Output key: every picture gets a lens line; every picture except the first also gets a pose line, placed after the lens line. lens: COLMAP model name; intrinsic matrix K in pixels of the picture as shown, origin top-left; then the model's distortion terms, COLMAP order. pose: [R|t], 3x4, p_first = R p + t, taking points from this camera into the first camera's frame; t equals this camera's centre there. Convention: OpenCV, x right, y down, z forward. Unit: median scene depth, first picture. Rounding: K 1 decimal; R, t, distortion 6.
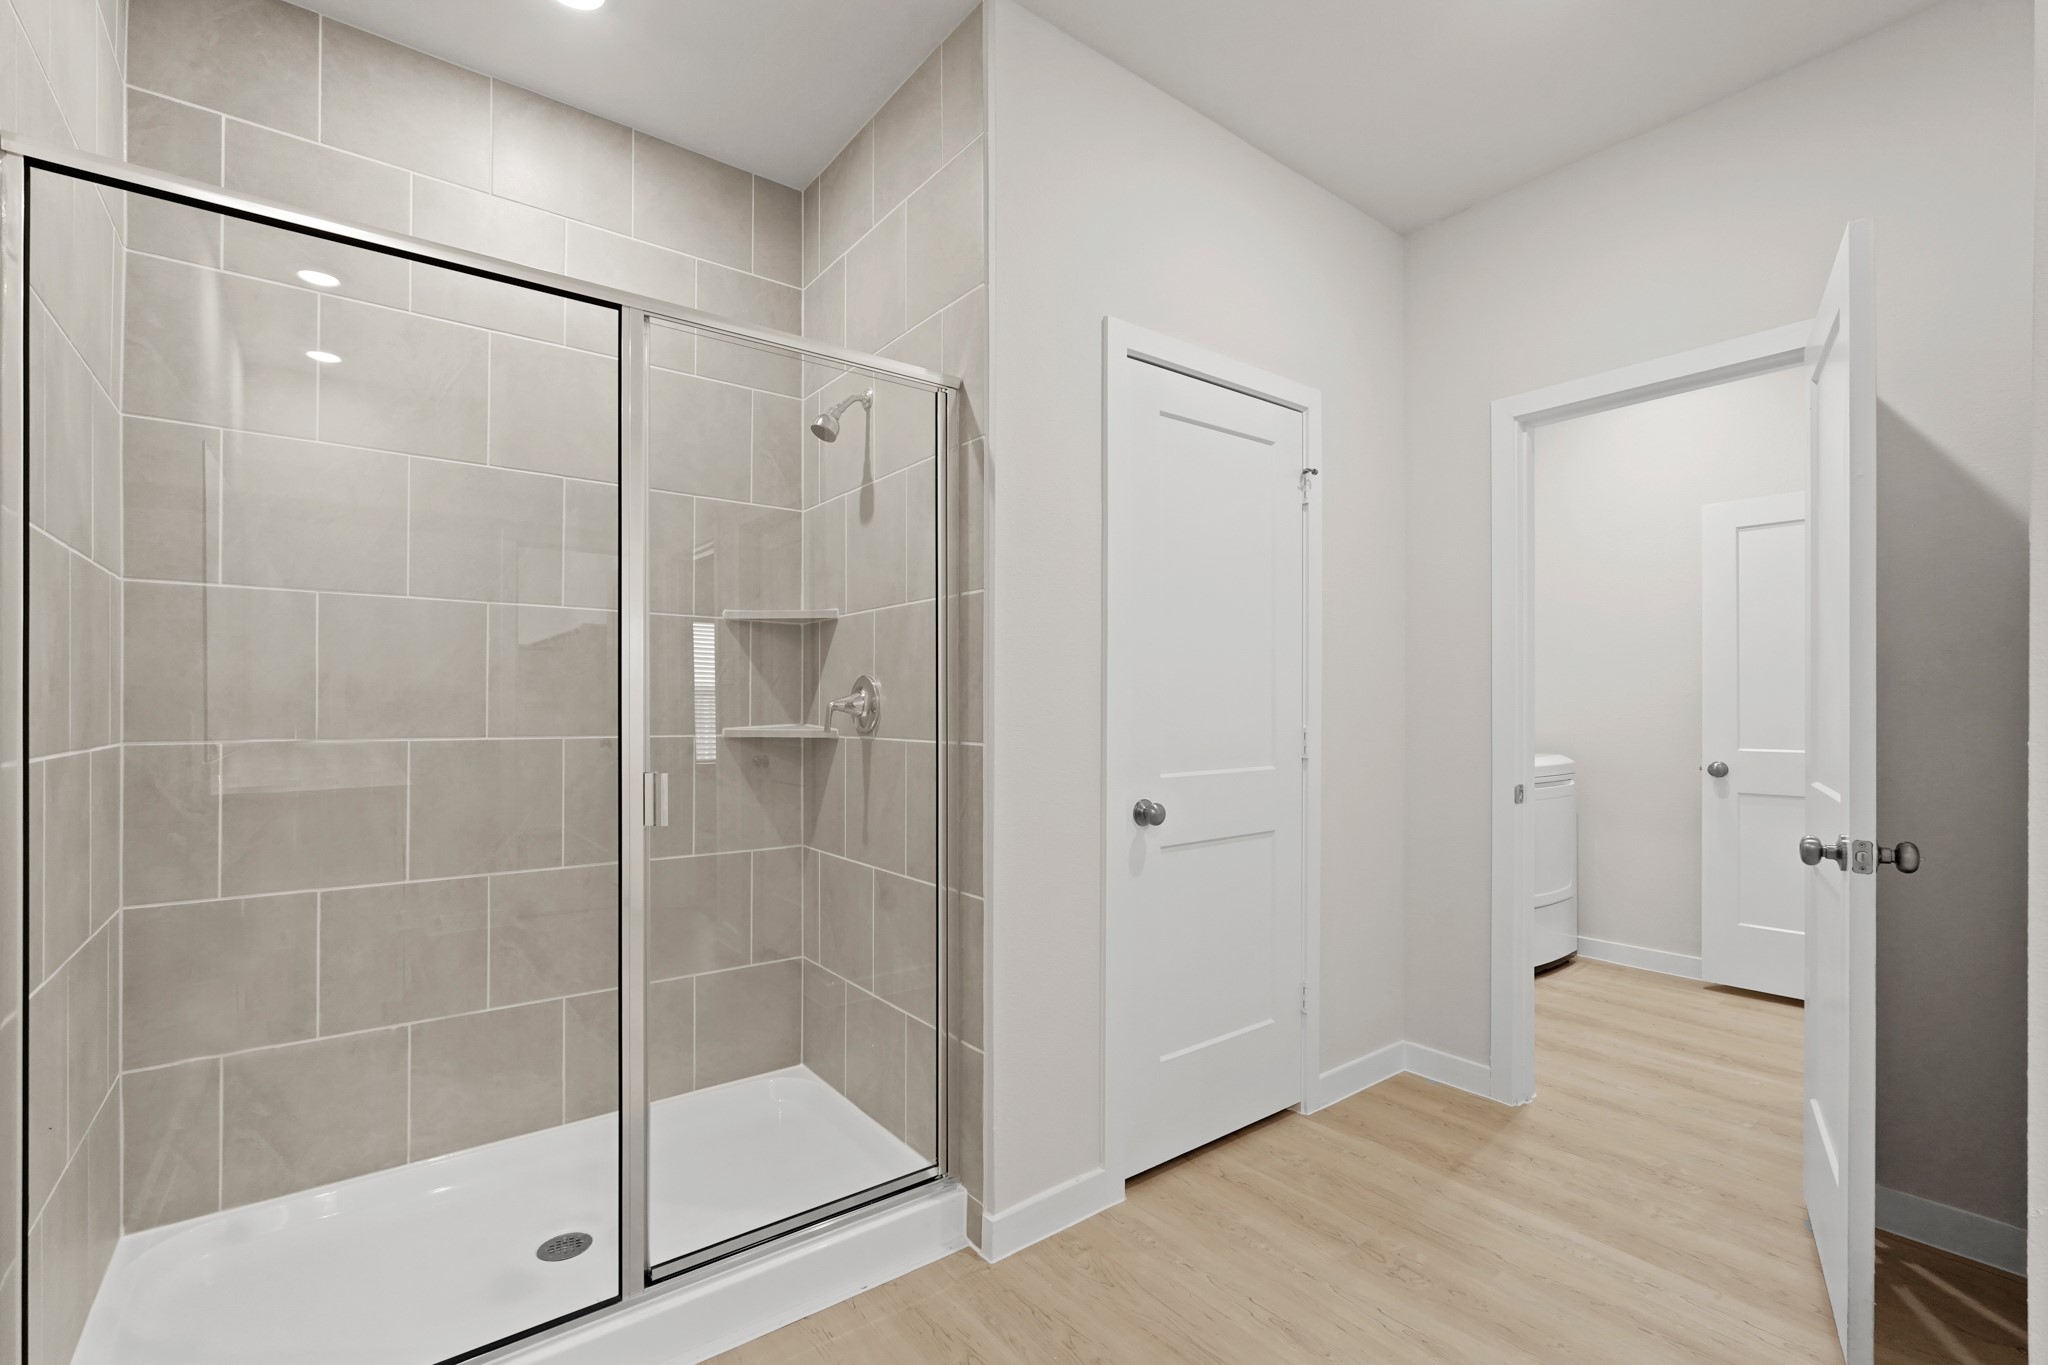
lens RADIAL K [[901.2, 0, 1026.0], [0, 901.2, 697.4], [0, 0, 1]] dist [-0.001492, 0.000465]
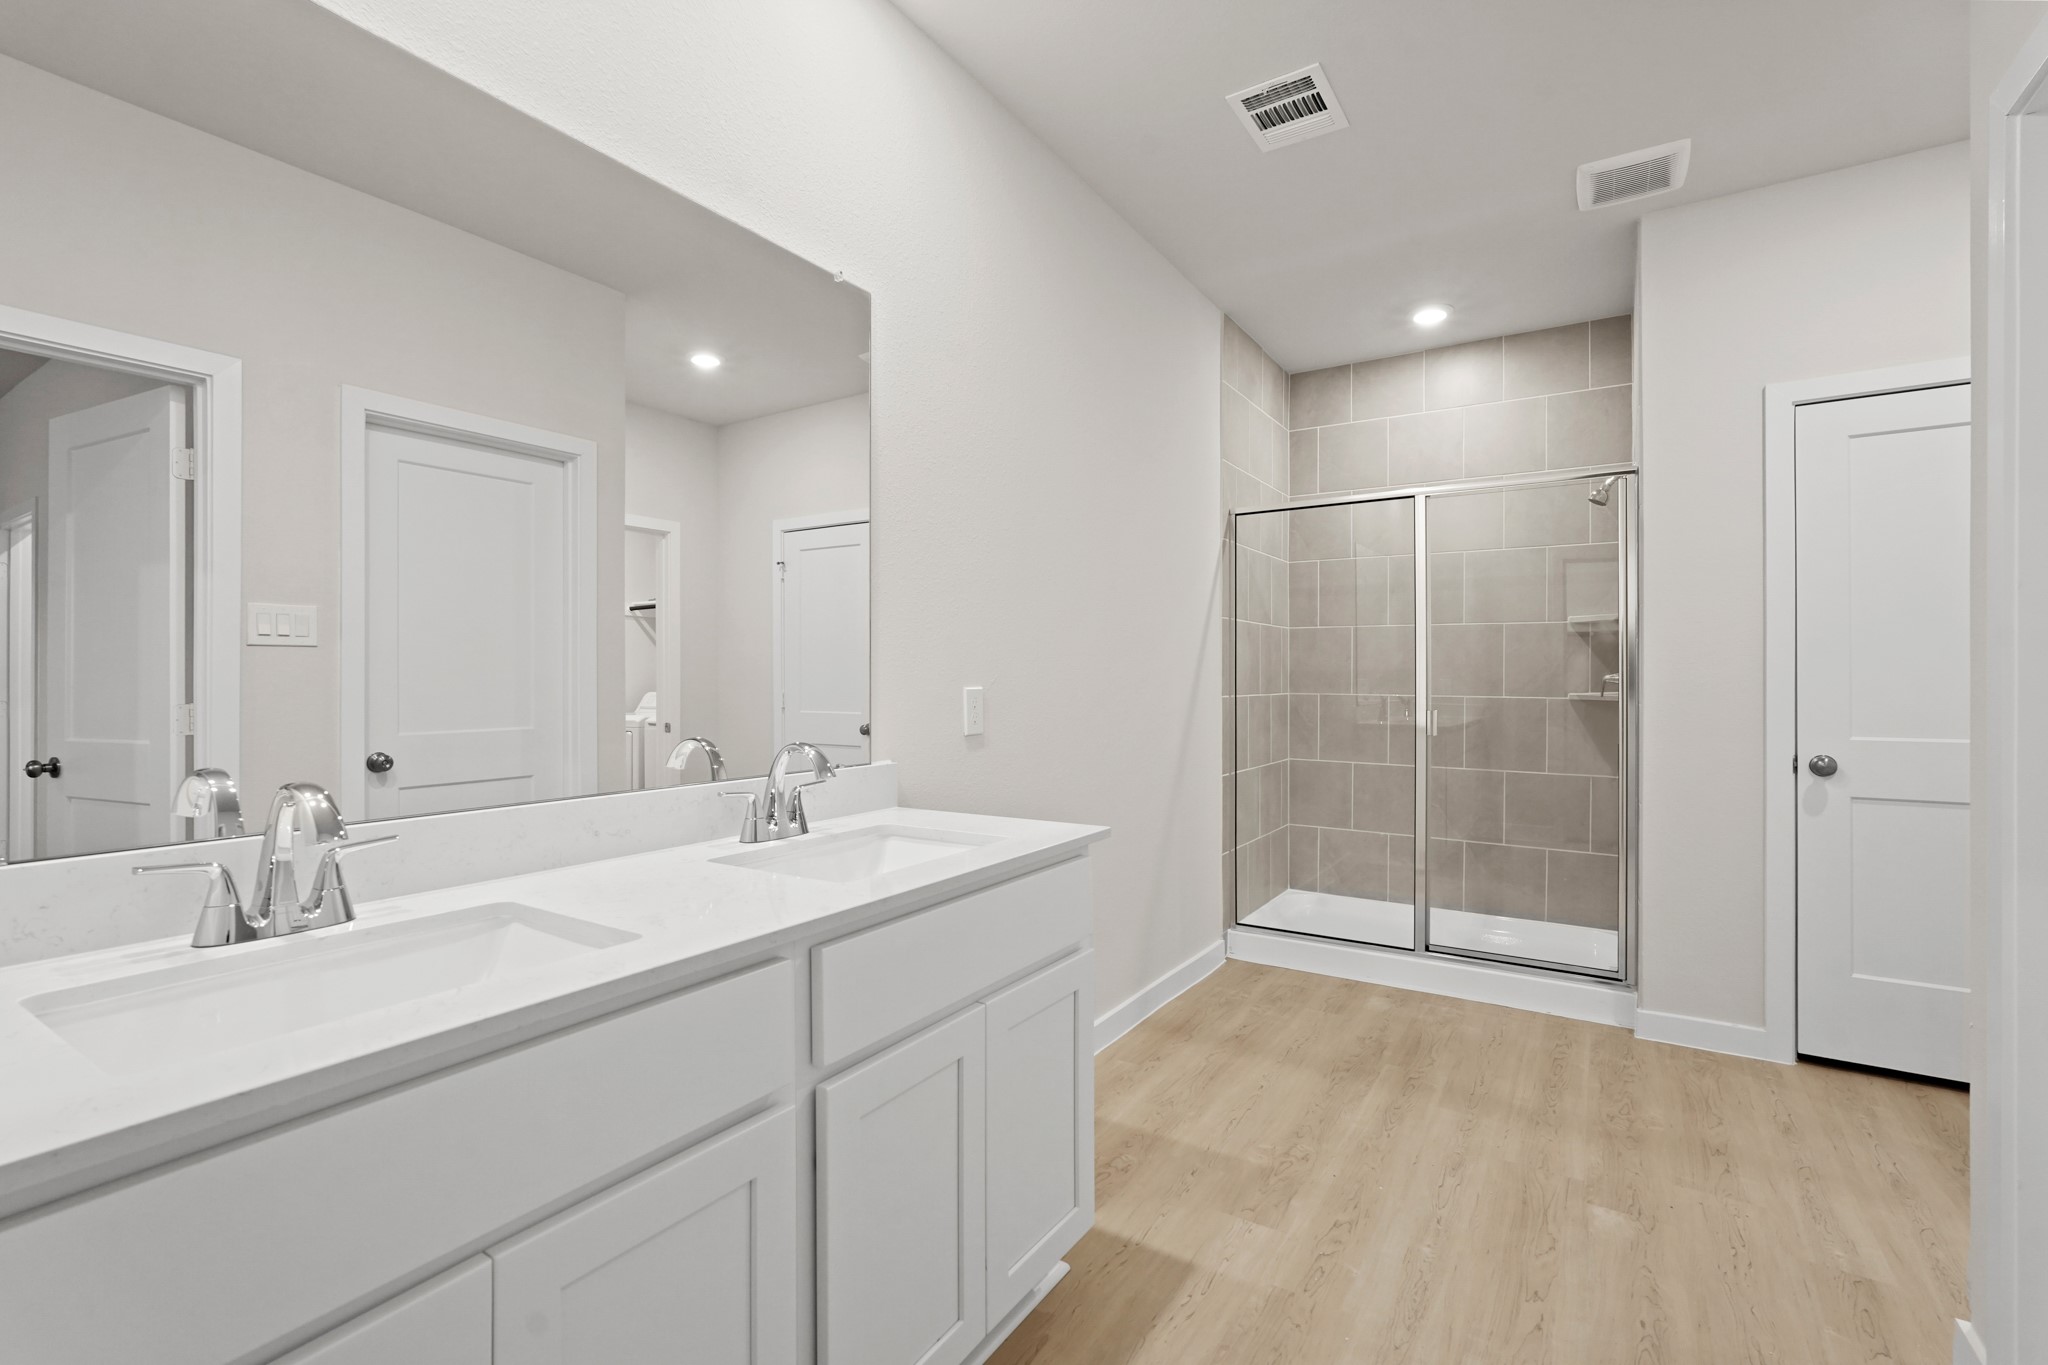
lens RADIAL K [[901.2, 0, 1023.9], [0, 901.2, 678.0], [0, 0, 1]] dist [-0.001492, 0.000465]
pose [[0.334826, 0.003013, -0.942275, 1.062962], [0.003243, 0.999985, 0.004350, -0.004135], [0.942274, -0.004513, 0.334811, -0.511068]]
